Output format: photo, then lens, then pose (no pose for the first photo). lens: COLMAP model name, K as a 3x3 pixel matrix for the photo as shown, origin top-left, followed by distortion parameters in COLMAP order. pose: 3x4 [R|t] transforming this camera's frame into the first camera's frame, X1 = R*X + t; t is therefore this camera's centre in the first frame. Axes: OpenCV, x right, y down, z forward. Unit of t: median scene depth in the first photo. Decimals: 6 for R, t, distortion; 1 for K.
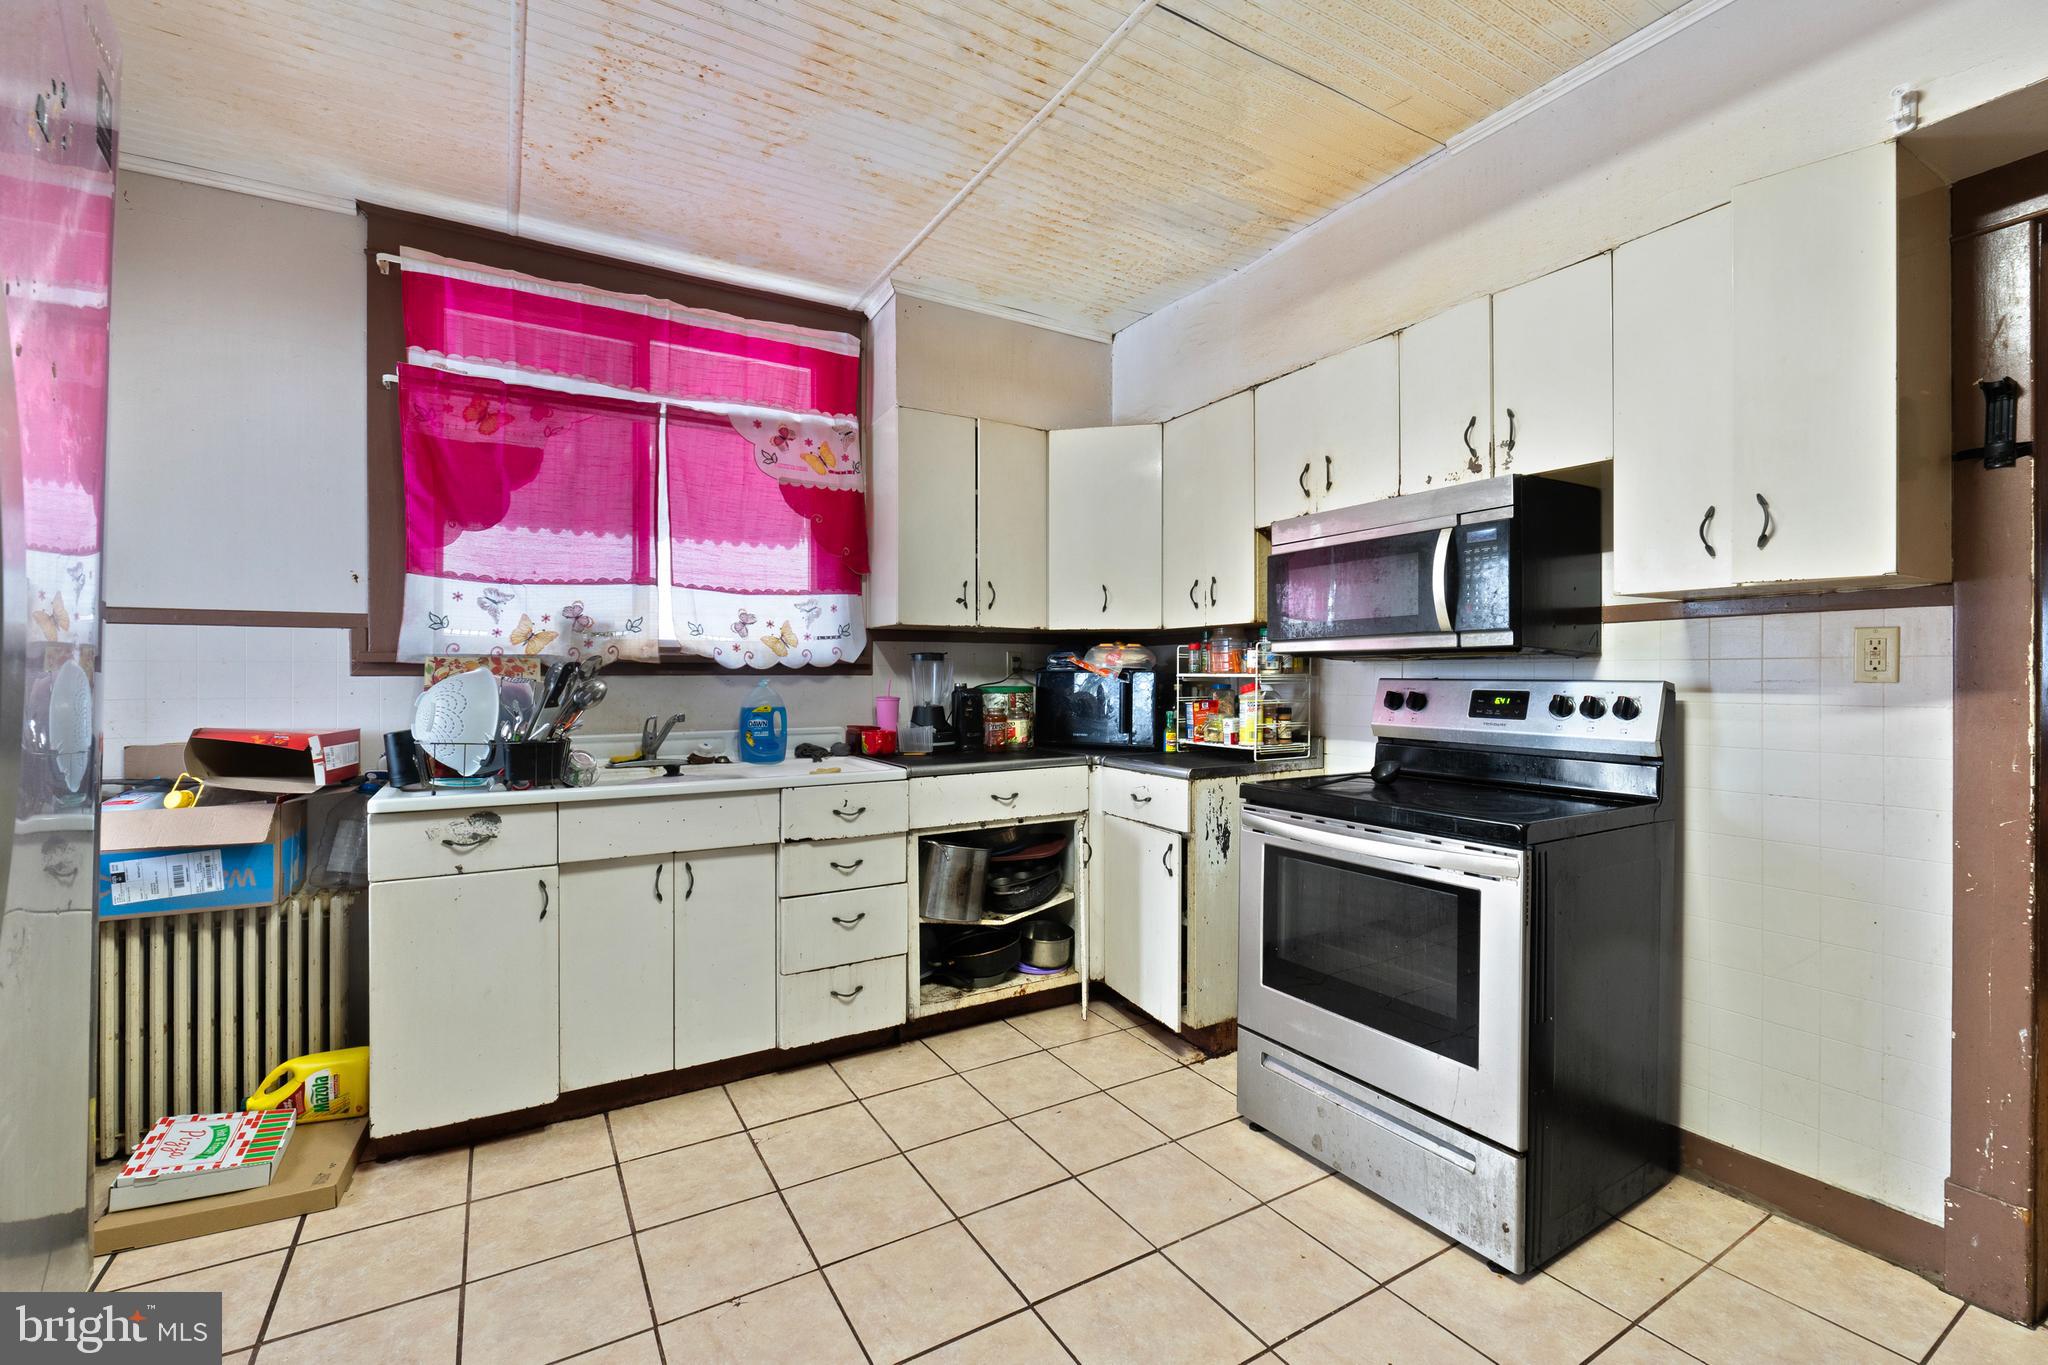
lens RADIAL K [[869.2, 0, 1024.4], [0, 869.2, 674.8], [0, 0, 1]] dist [-0.008513, -0.000885]
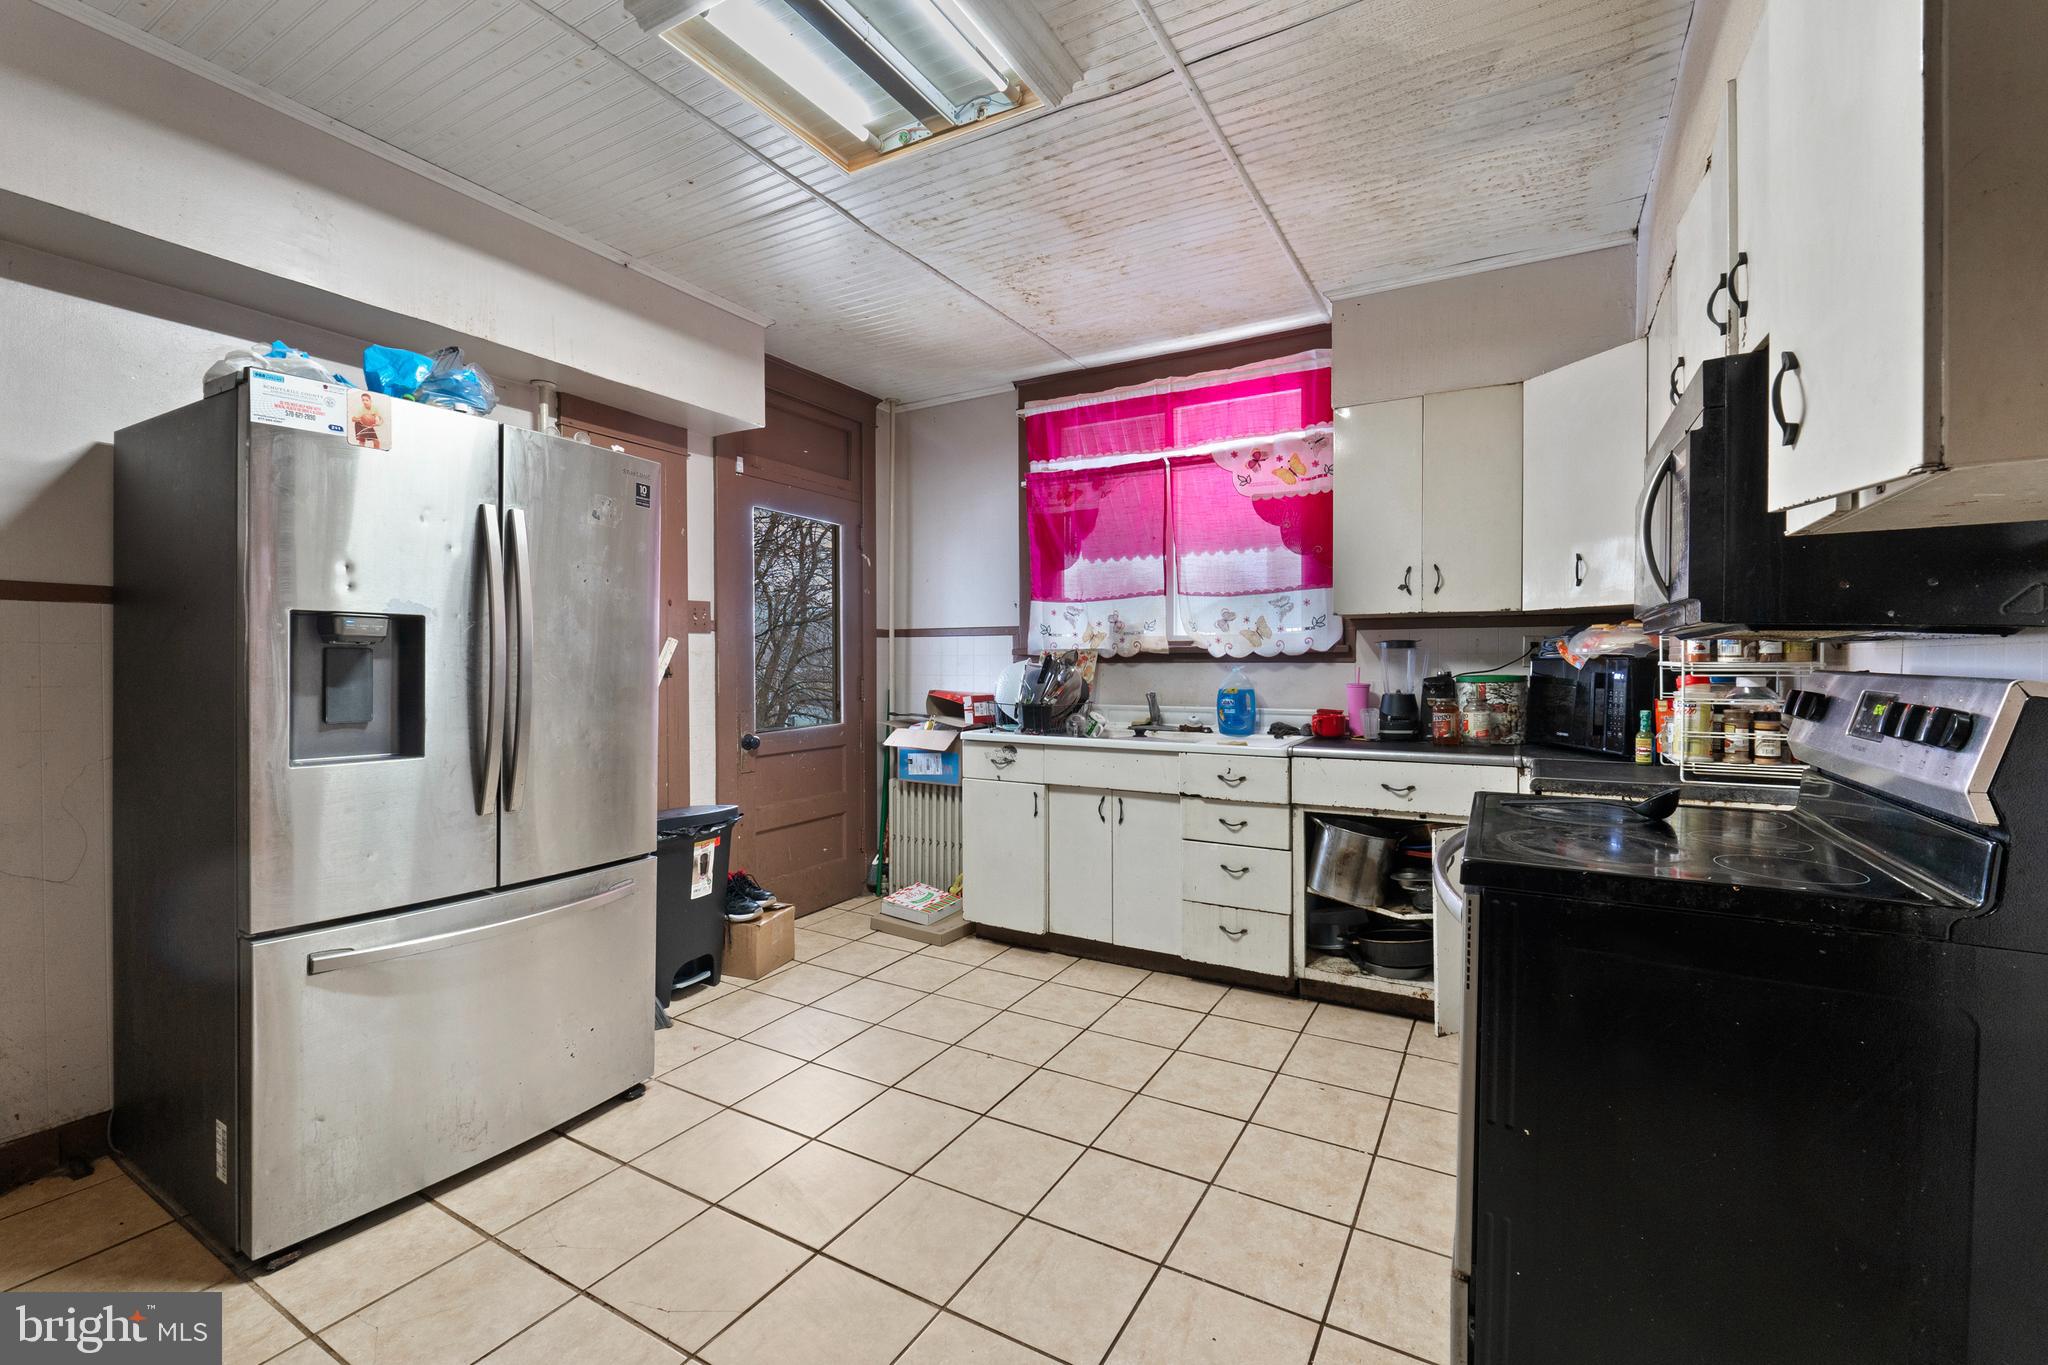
lens RADIAL K [[869.2, 0, 1025.0], [0, 869.2, 671.0], [0, 0, 1]] dist [-0.008513, -0.000885]
pose [[0.485063, 0.010013, -0.874422, 0.649128], [0.001425, 0.999924, 0.012241, -0.003563], [0.874478, -0.007184, 0.485012, 0.168534]]
